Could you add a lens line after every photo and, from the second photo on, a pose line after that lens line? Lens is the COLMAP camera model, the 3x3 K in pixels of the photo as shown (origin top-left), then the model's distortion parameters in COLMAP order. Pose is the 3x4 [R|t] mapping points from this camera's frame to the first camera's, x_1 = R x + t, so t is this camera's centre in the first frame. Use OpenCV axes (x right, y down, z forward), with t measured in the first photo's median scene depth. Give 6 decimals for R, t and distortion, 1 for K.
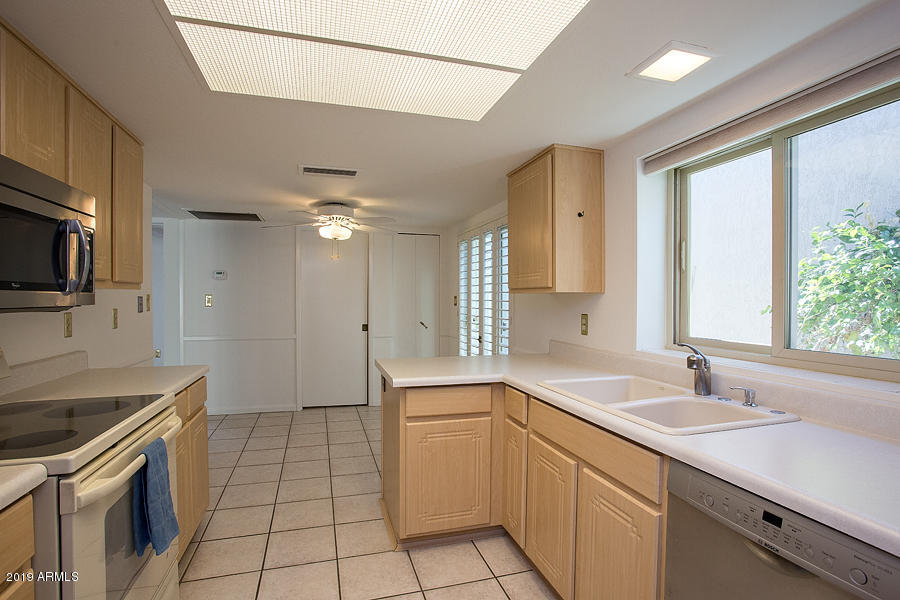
lens RADIAL K [[439.0, 0, 446.0], [0, 439.0, 303.6], [0, 0, 1]] dist [-0.071174, 0.031173]
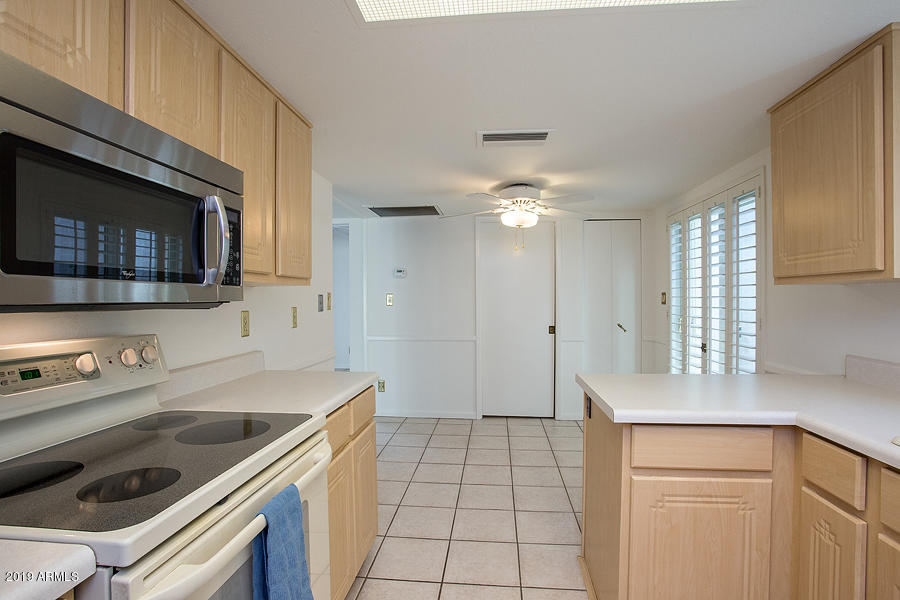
lens RADIAL K [[439.0, 0, 446.0], [0, 439.0, 303.6], [0, 0, 1]] dist [-0.071174, 0.031173]
pose [[0.921305, -0.003327, -0.388825, -0.078879], [0.003078, 0.999994, -0.001264, 0.006433], [0.388827, -0.000032, 0.921311, 0.226550]]
